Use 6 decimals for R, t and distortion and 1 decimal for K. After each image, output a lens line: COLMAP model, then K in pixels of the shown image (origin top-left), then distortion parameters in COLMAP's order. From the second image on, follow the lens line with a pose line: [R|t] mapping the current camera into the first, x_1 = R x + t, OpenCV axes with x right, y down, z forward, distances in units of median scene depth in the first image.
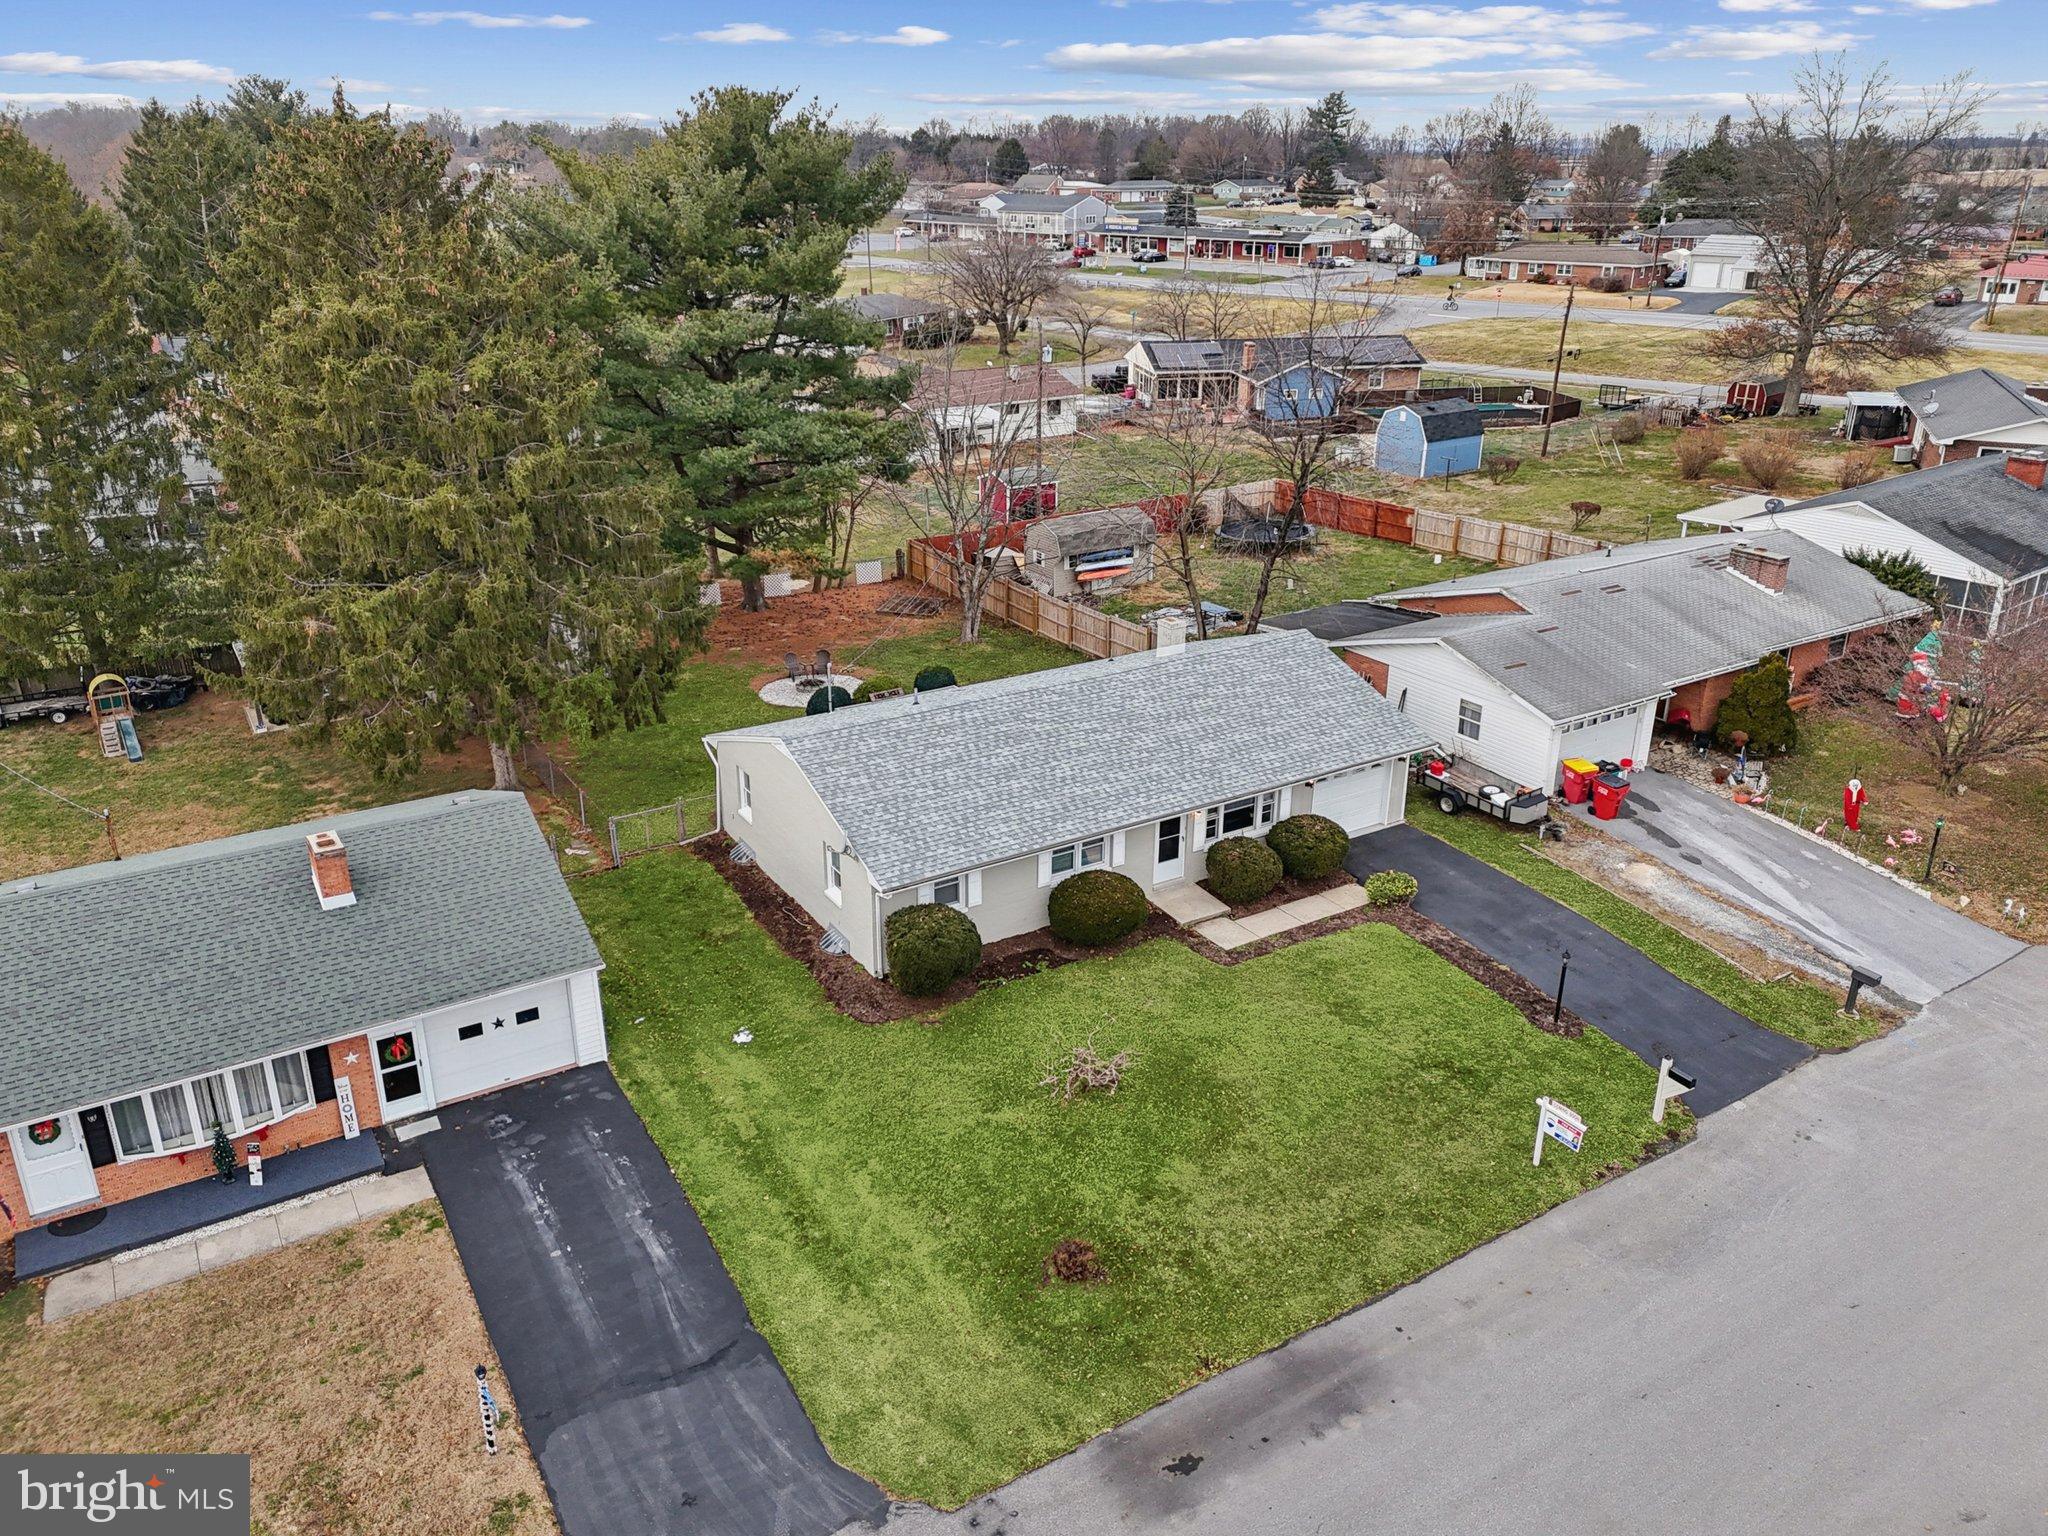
lens RADIAL K [[1514.8, 0, 1032.0], [0, 1514.8, 762.3], [0, 0, 1]] dist [0.097714, -0.113027]
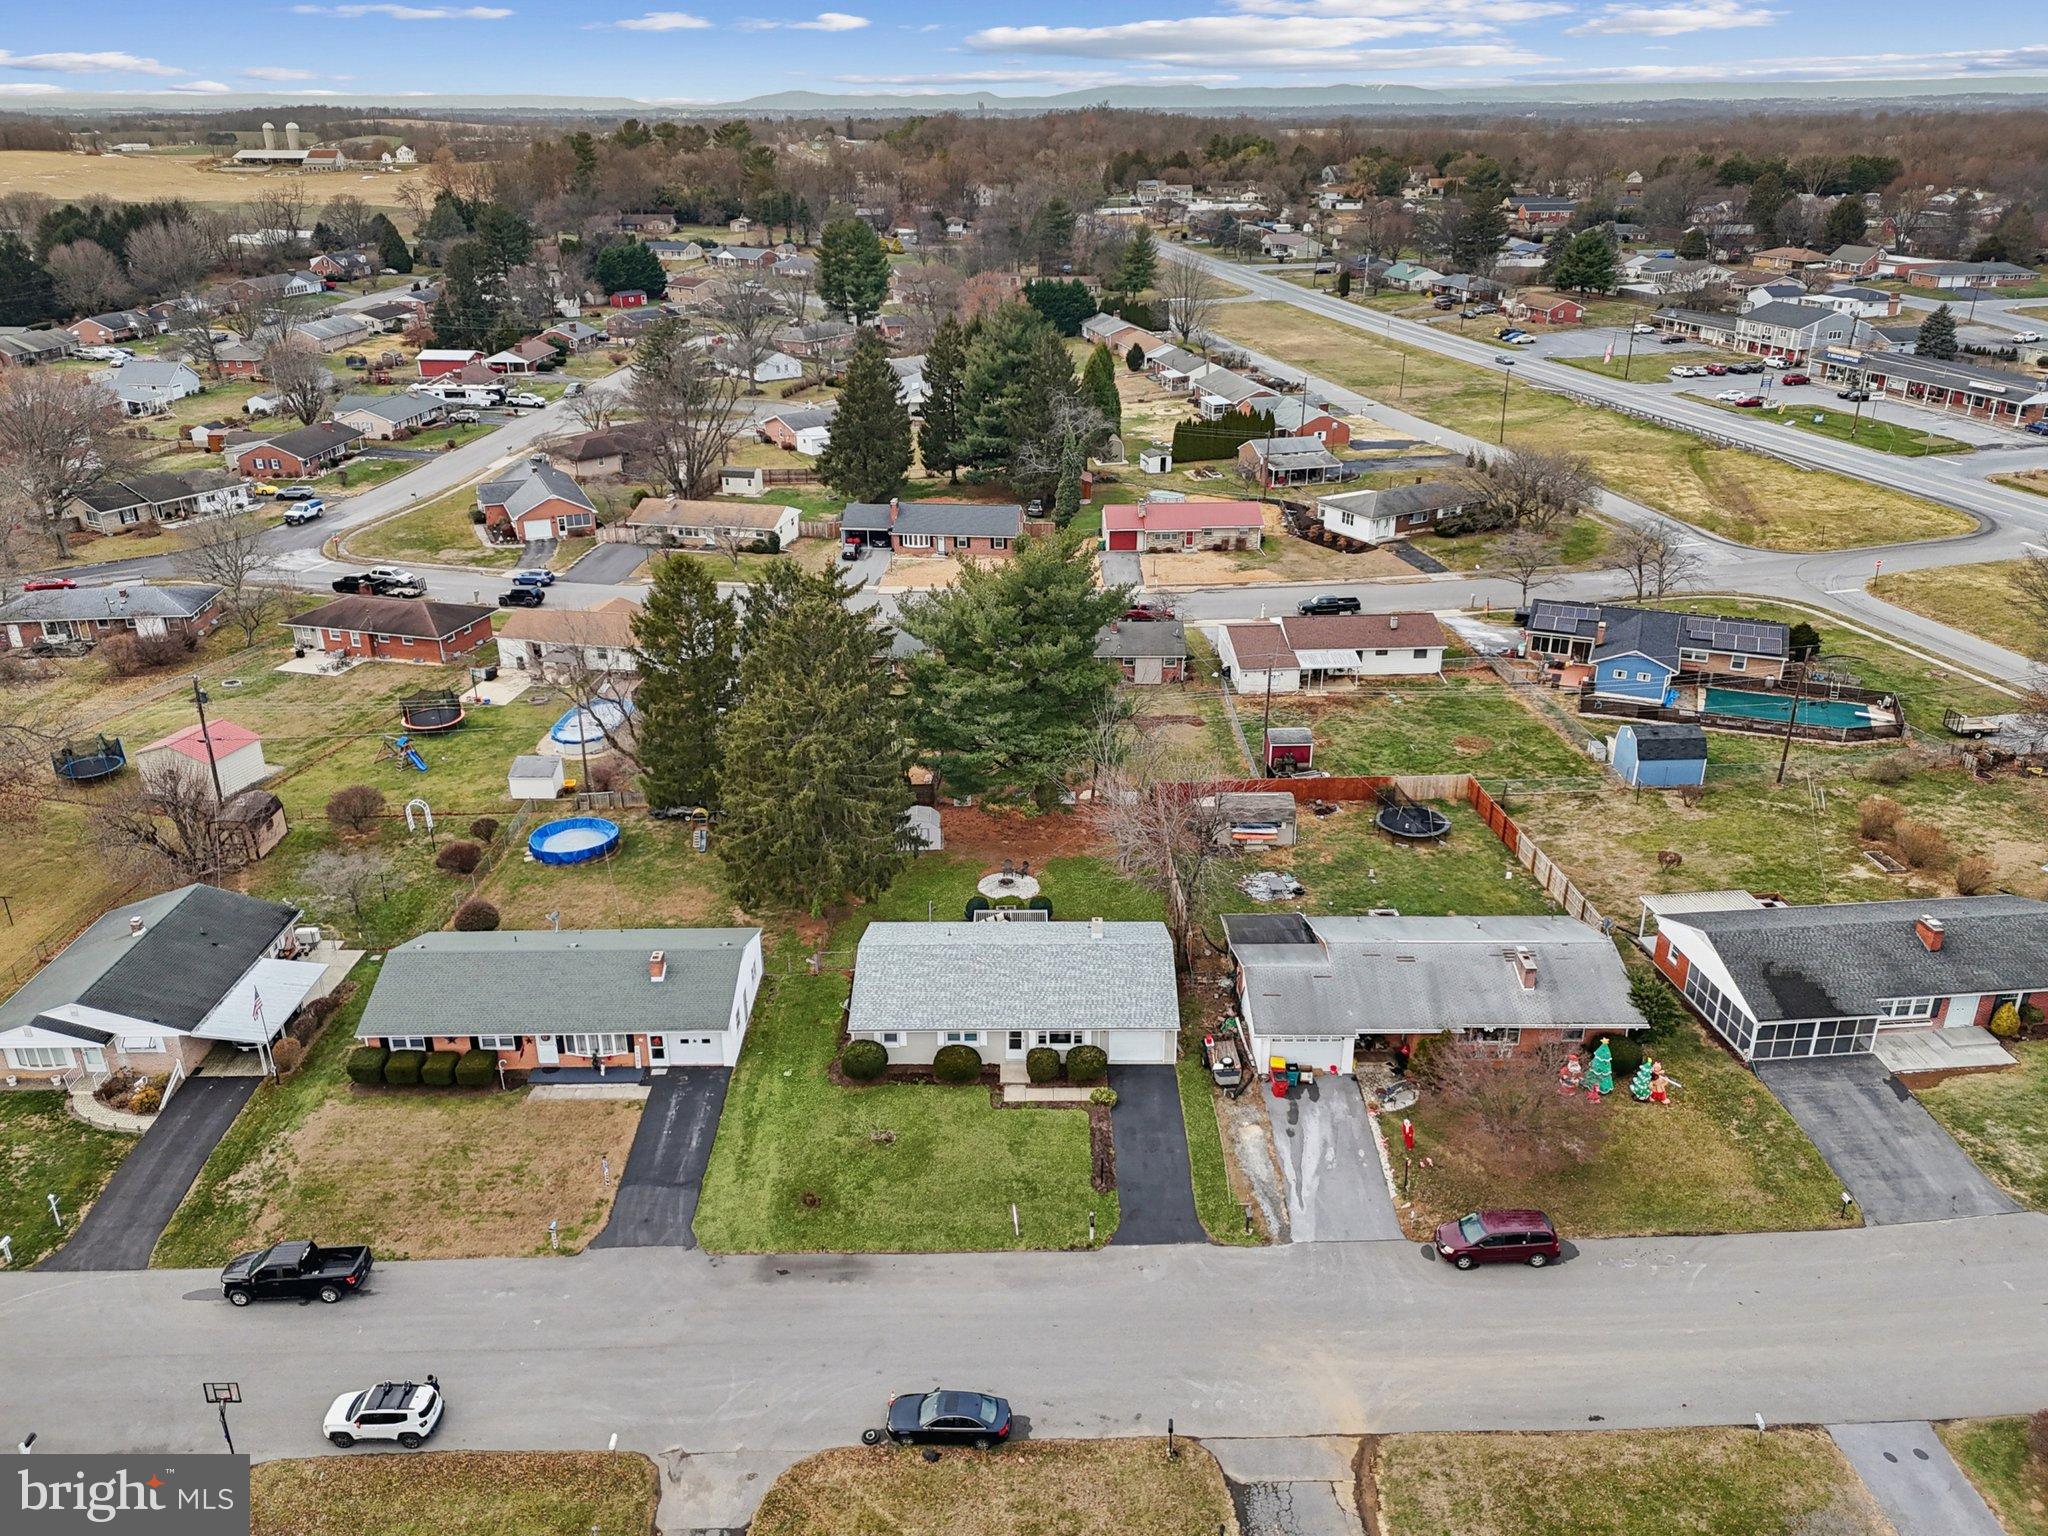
lens RADIAL K [[1541.7, 0, 1026.3], [0, 1541.7, 763.0], [0, 0, 1]] dist [0.093997, -0.099889]
pose [[0.845092, 0.205192, -0.493675, 1.203582], [-0.190735, 0.978365, 0.080142, -0.551725], [0.499439, 0.026434, 0.865946, -0.915088]]
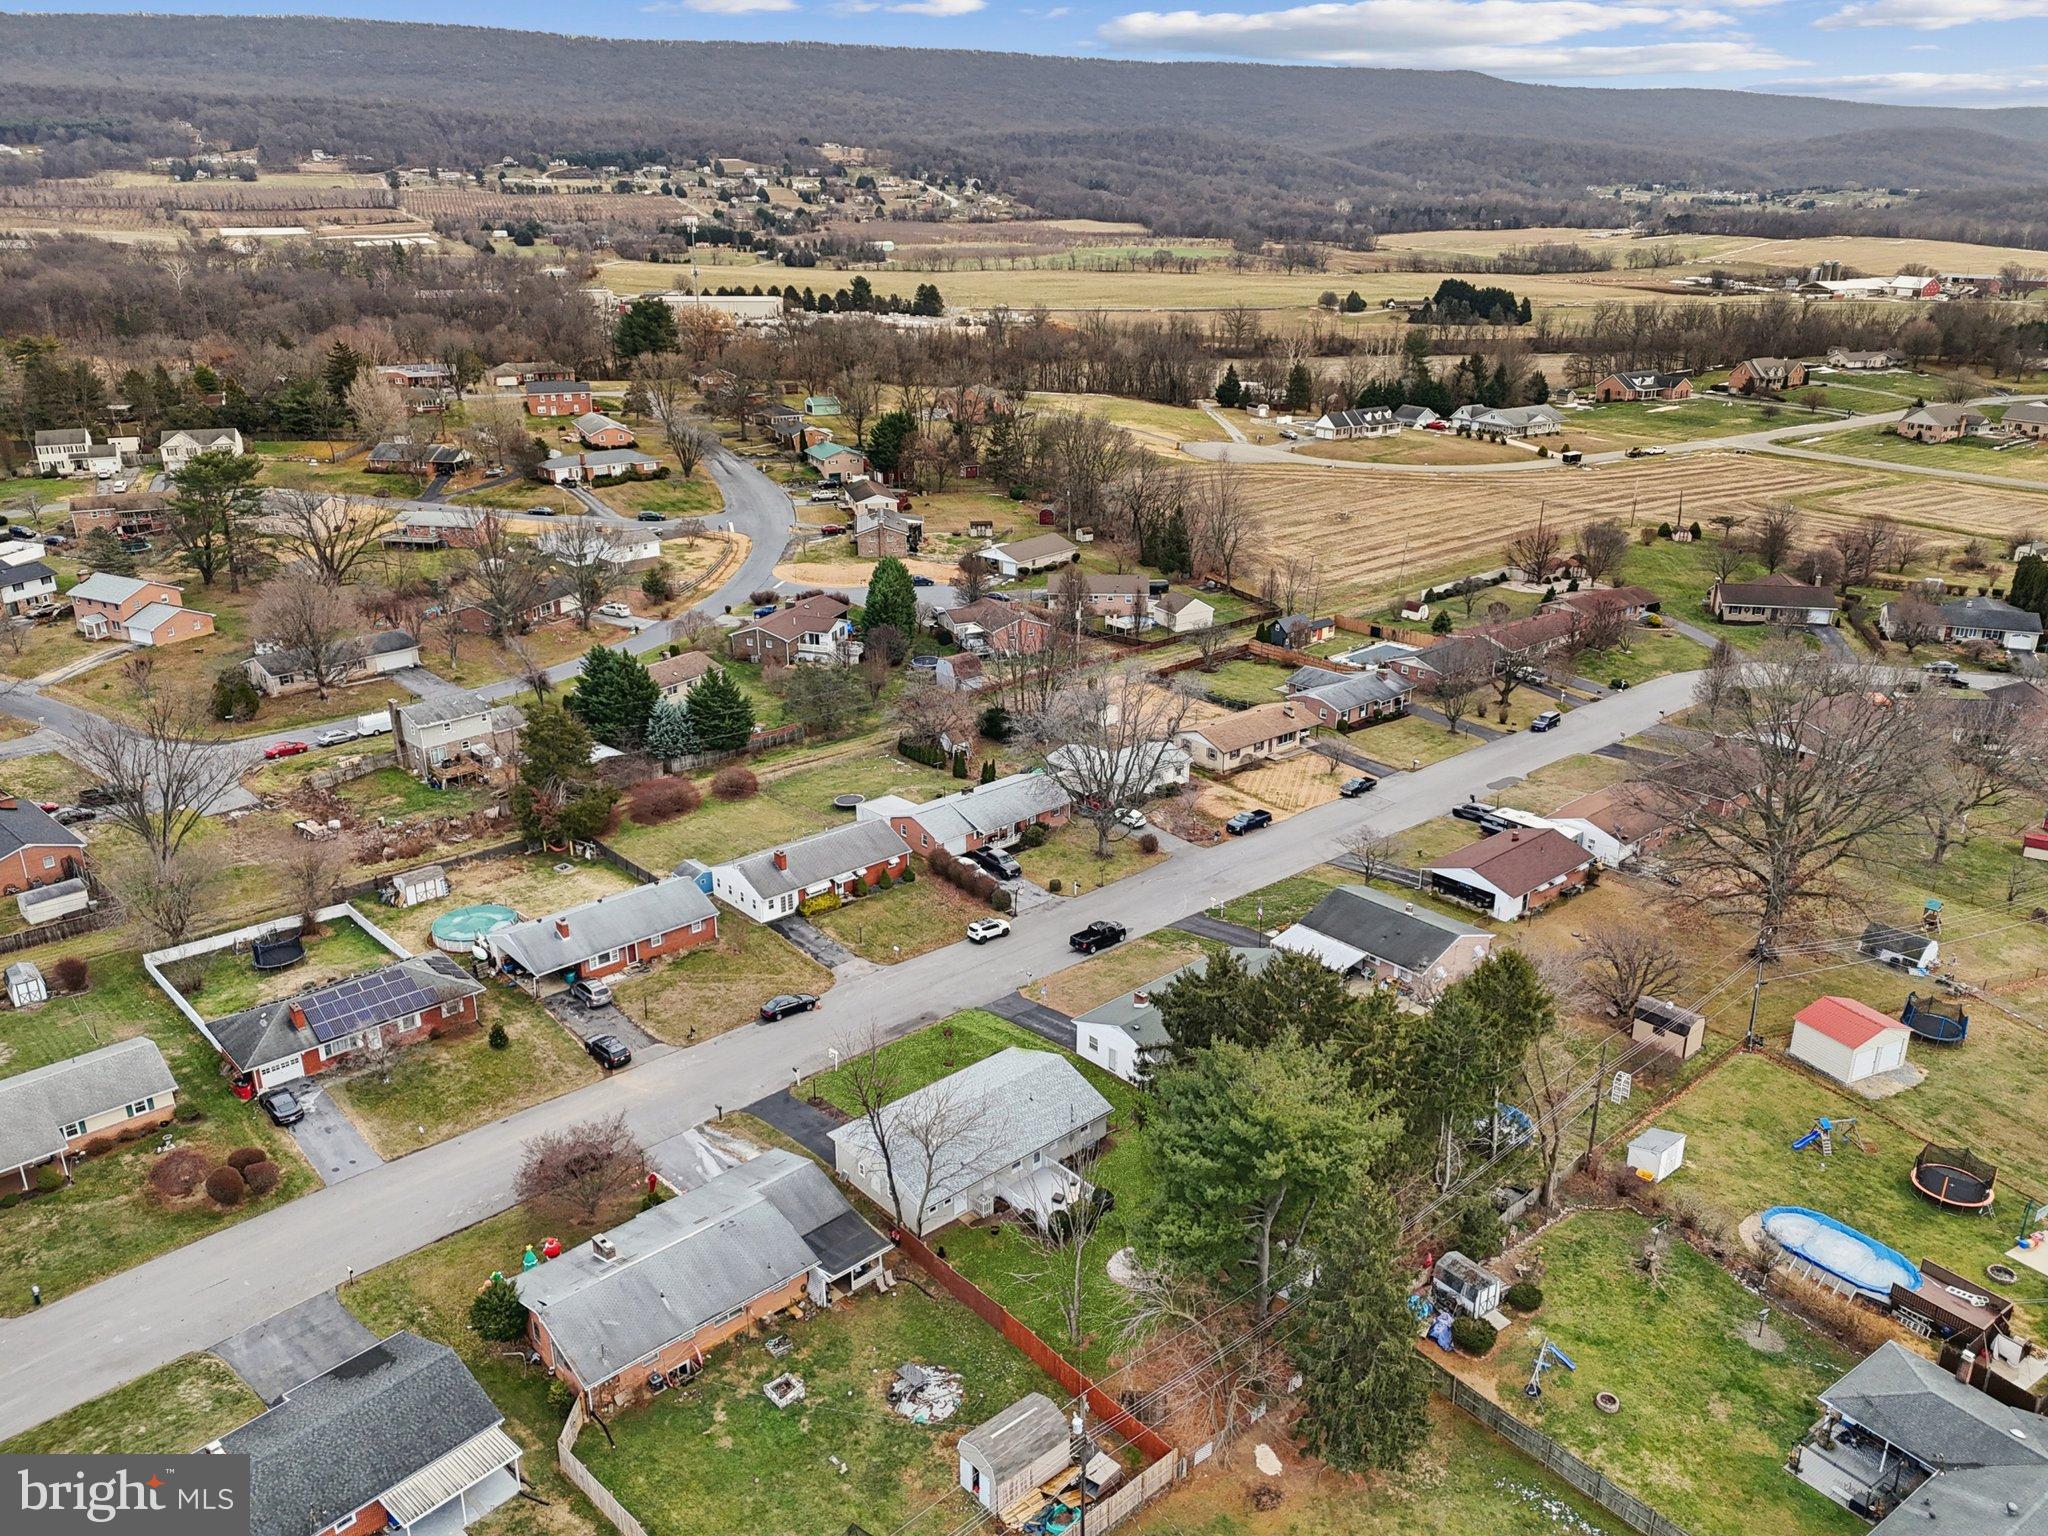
lens RADIAL K [[1514.8, 0, 1032.0], [0, 1514.8, 762.3], [0, 0, 1]] dist [0.097714, -0.113027]
pose [[-0.985187, 0.066048, -0.158255, 0.362354], [-0.055323, 0.751092, 0.657875, -2.680890], [0.162315, 0.656885, -0.736312, 3.135307]]
